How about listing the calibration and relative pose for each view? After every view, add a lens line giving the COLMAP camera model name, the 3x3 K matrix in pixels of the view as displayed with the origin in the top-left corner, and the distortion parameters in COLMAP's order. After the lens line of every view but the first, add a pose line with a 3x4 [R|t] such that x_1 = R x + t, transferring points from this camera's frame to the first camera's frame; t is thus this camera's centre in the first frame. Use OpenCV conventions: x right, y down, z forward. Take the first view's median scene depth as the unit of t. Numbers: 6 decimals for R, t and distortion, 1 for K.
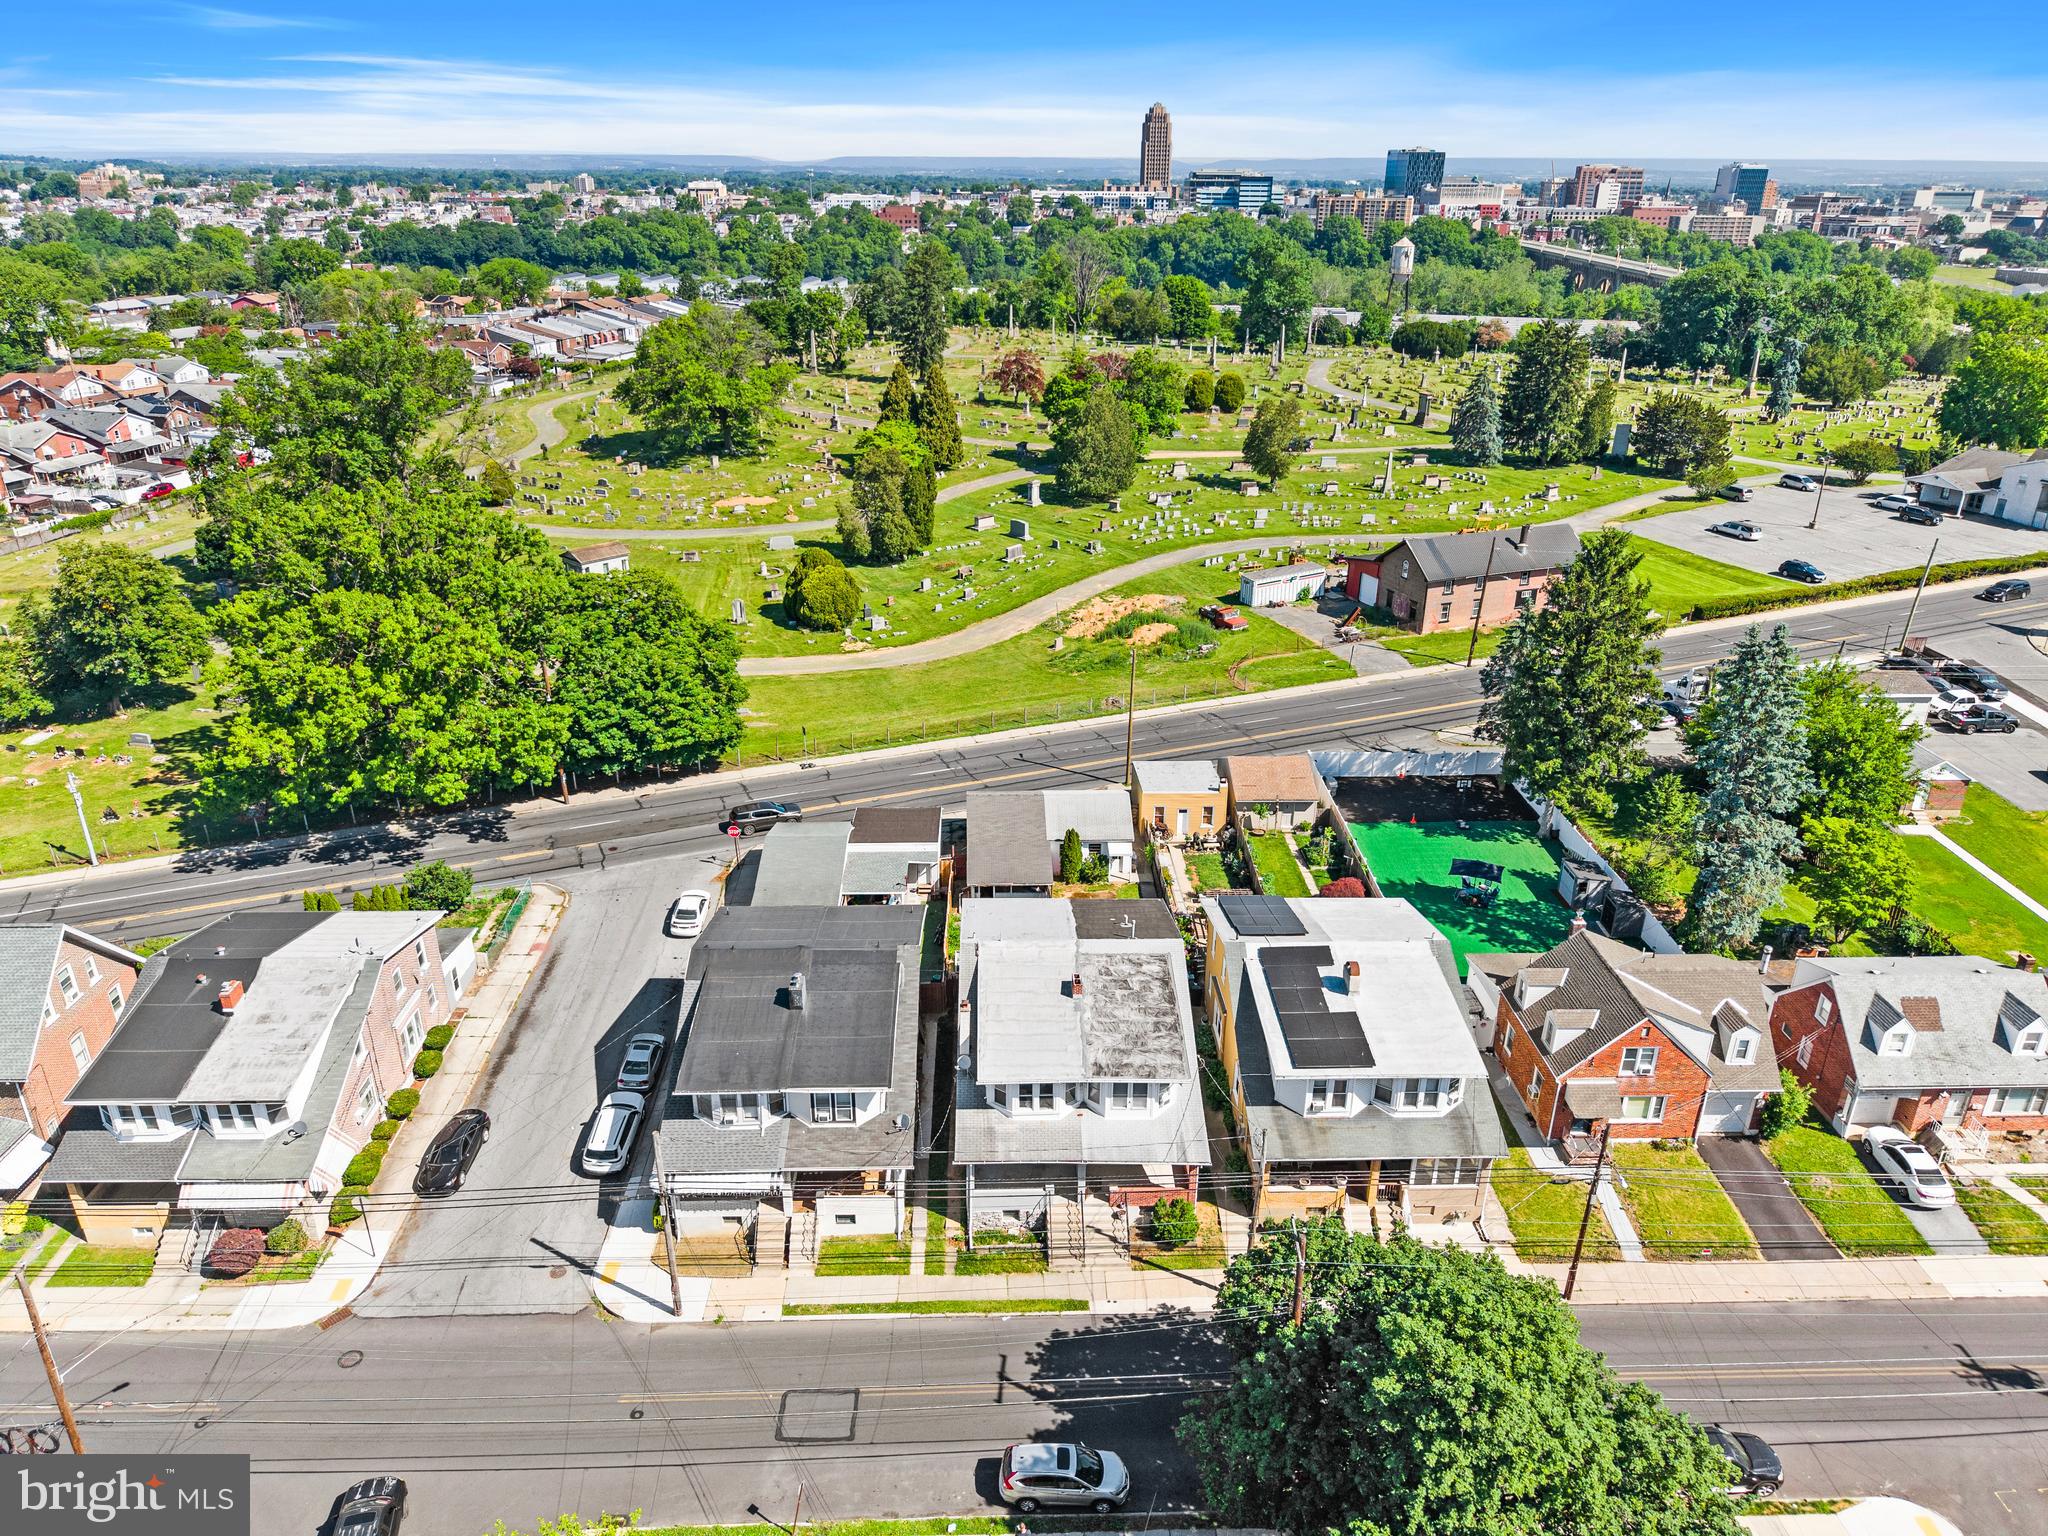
lens RADIAL K [[1369.8, 0, 1024.0], [0, 1369.8, 768.0], [0, 0, 1]] dist [0.072189, -0.095523]
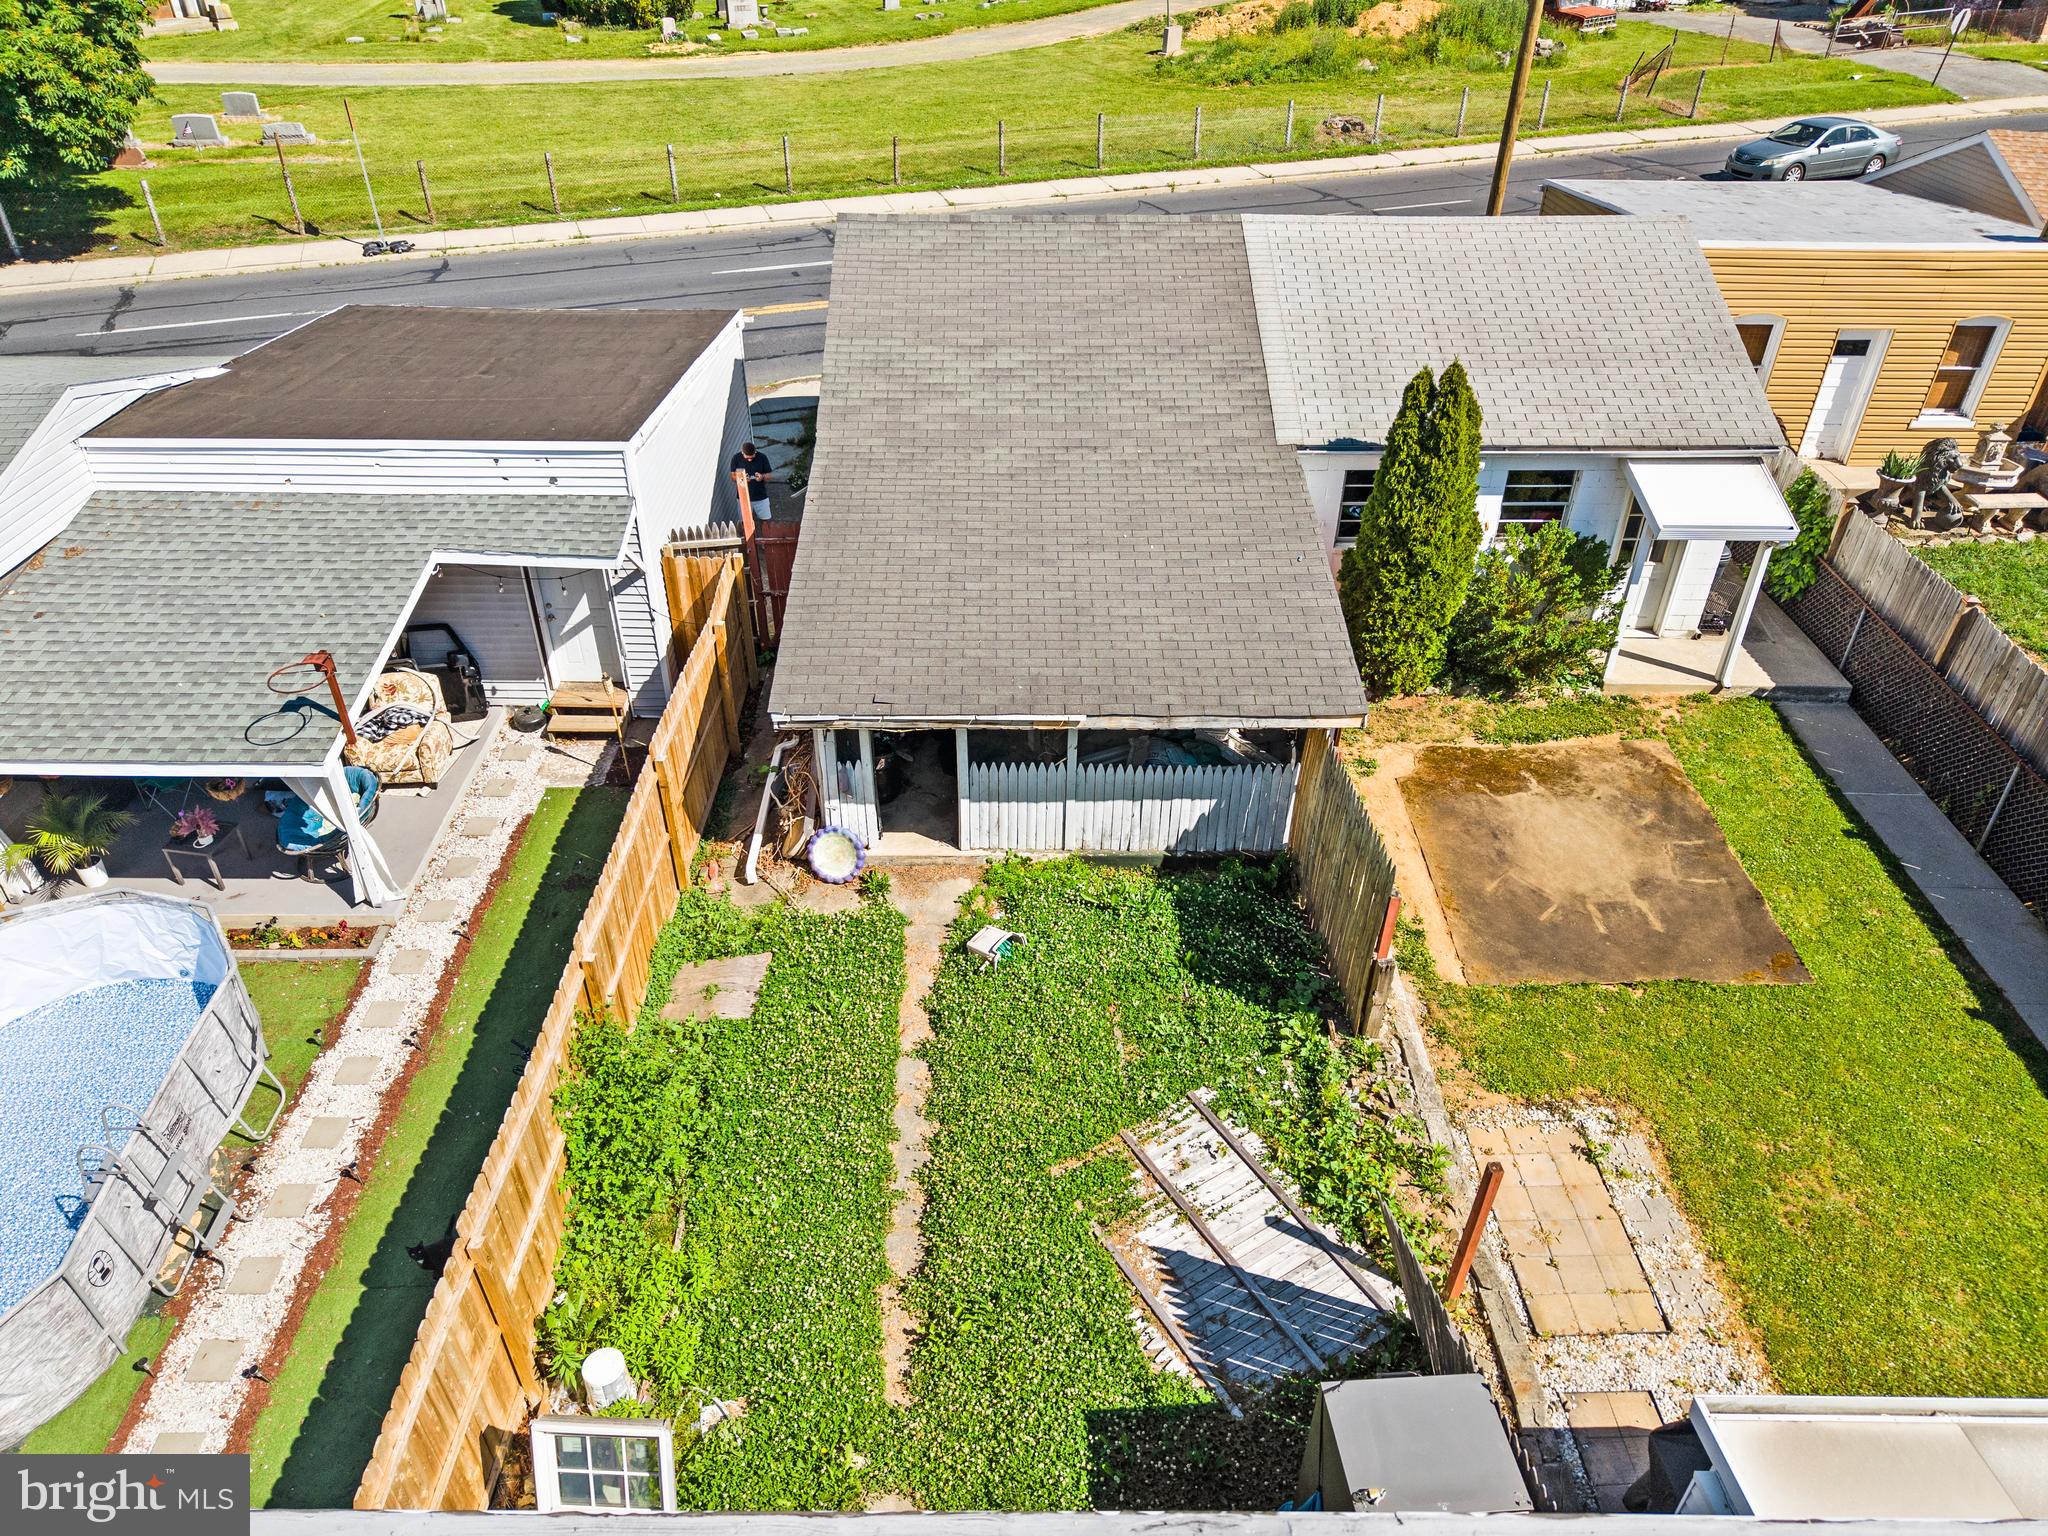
lens RADIAL K [[1369.8, 0, 1024.0], [0, 1369.8, 768.0], [0, 0, 1]] dist [0.072189, -0.095523]
pose [[0.999669, 0.014624, -0.021185, -0.013711], [-0.010151, 0.980221, 0.197645, 0.076007], [0.023657, -0.197365, 0.980045, 1.063079]]
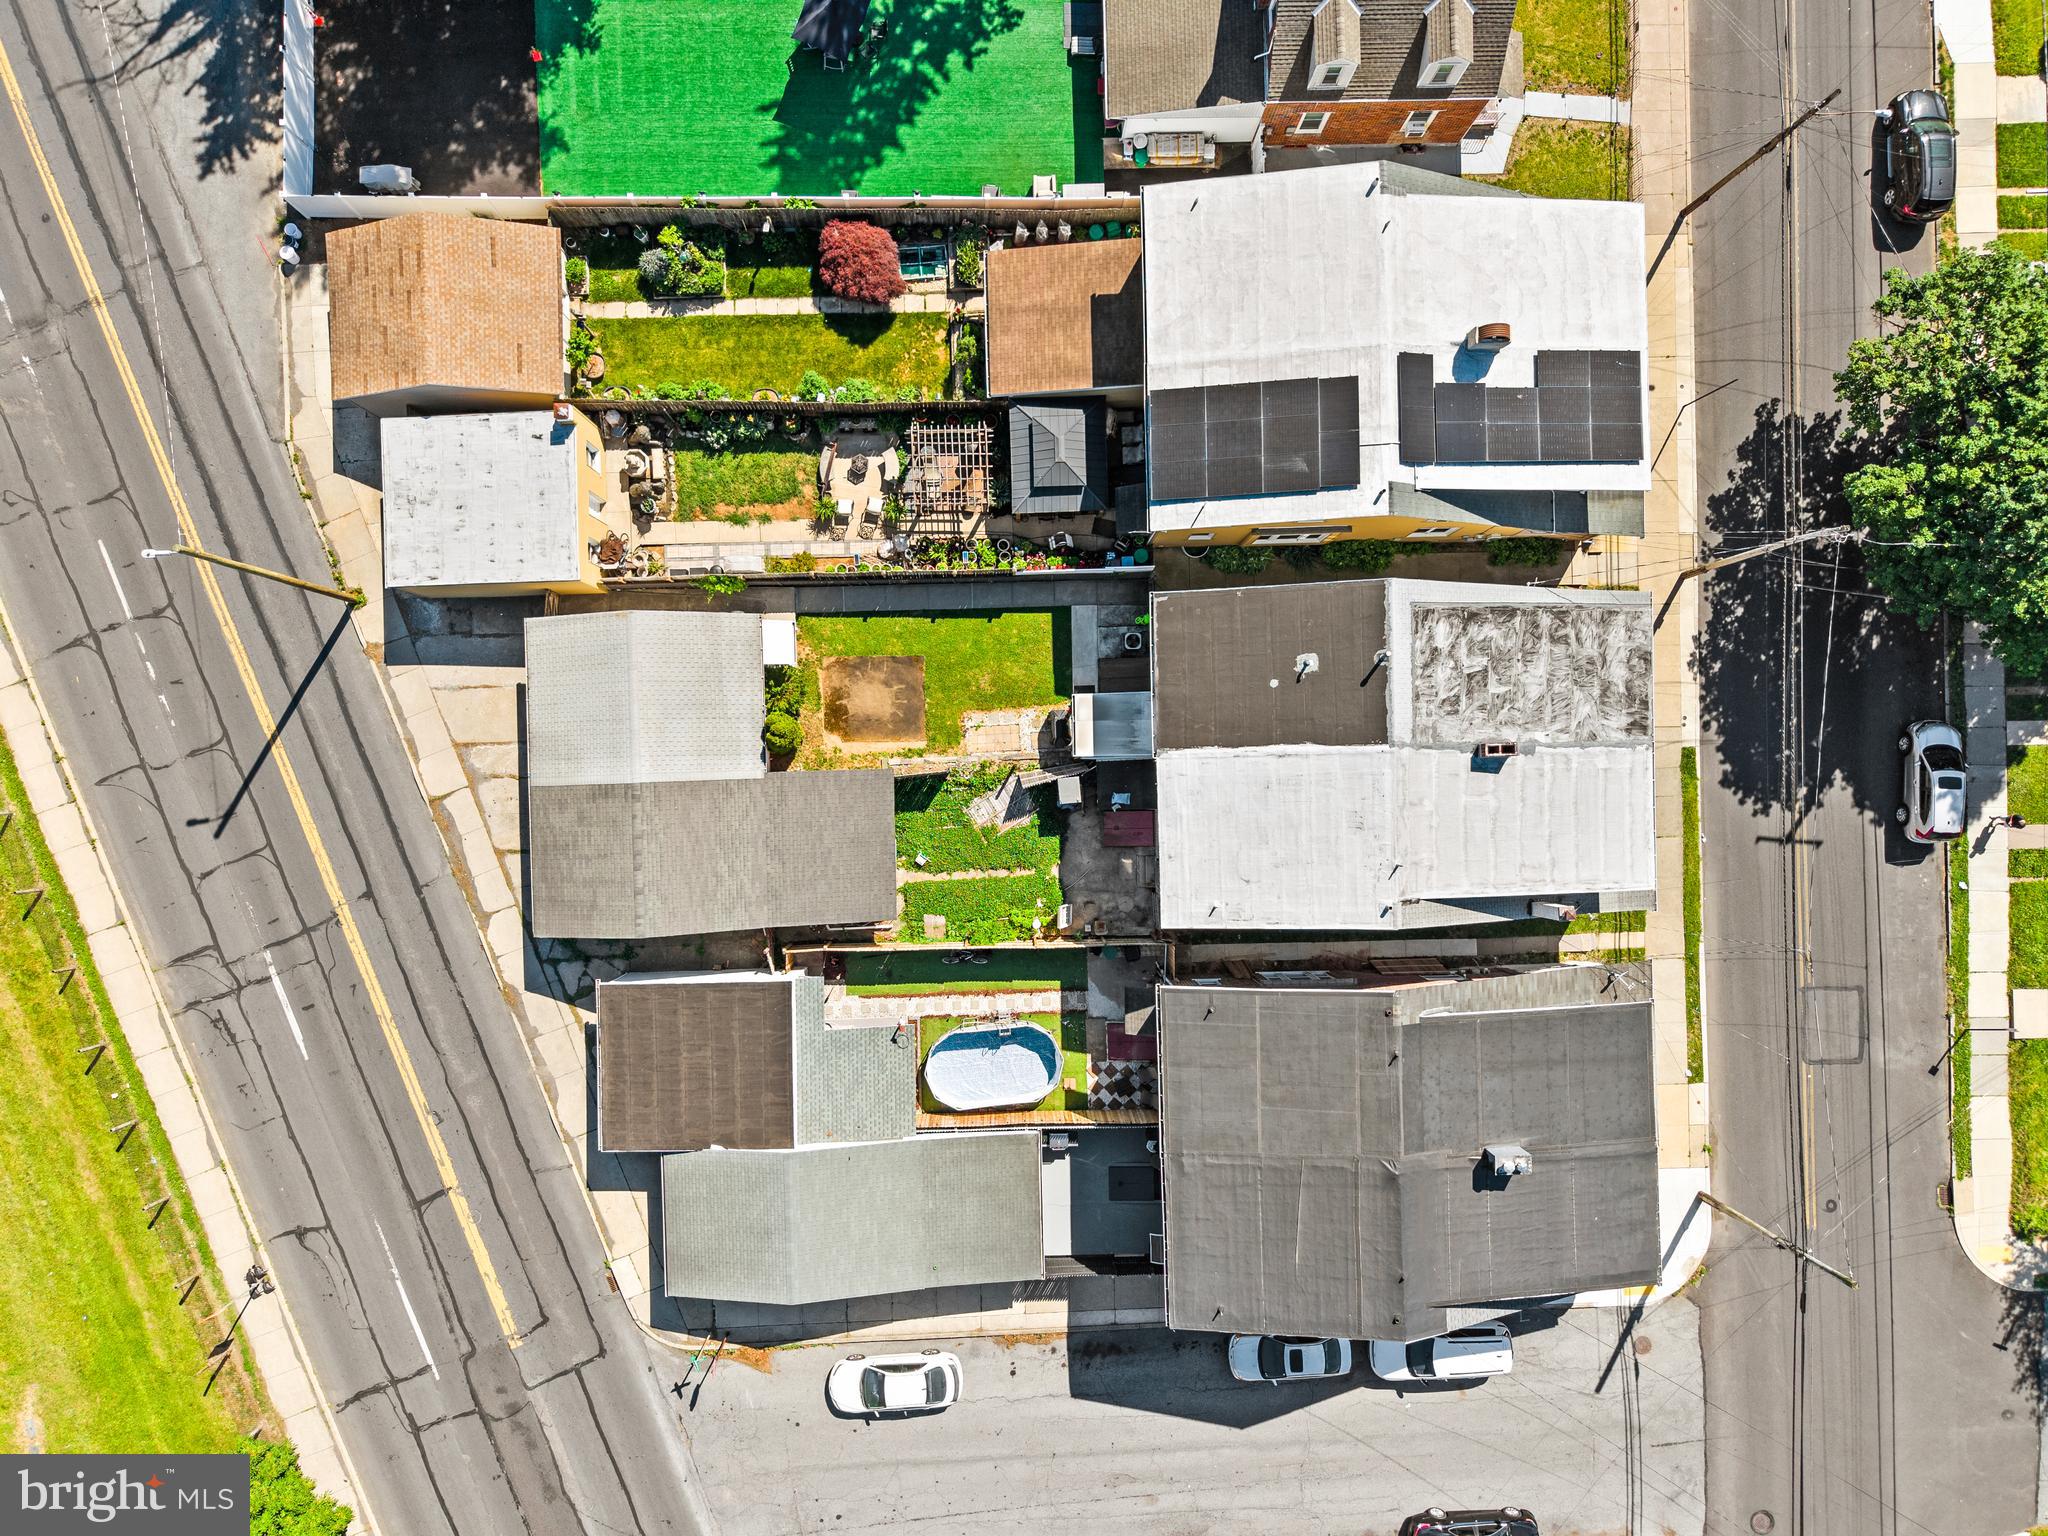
lens RADIAL K [[1397.8, 0, 1010.5], [0, 1397.8, 786.4], [0, 0, 1]] dist [0.006800, 0.004097]
pose [[0.001688, -0.999933, -0.011478, 0.026334], [0.382090, -0.009963, 0.924072, -0.540093], [-0.924124, -0.005946, 0.382047, 0.909247]]
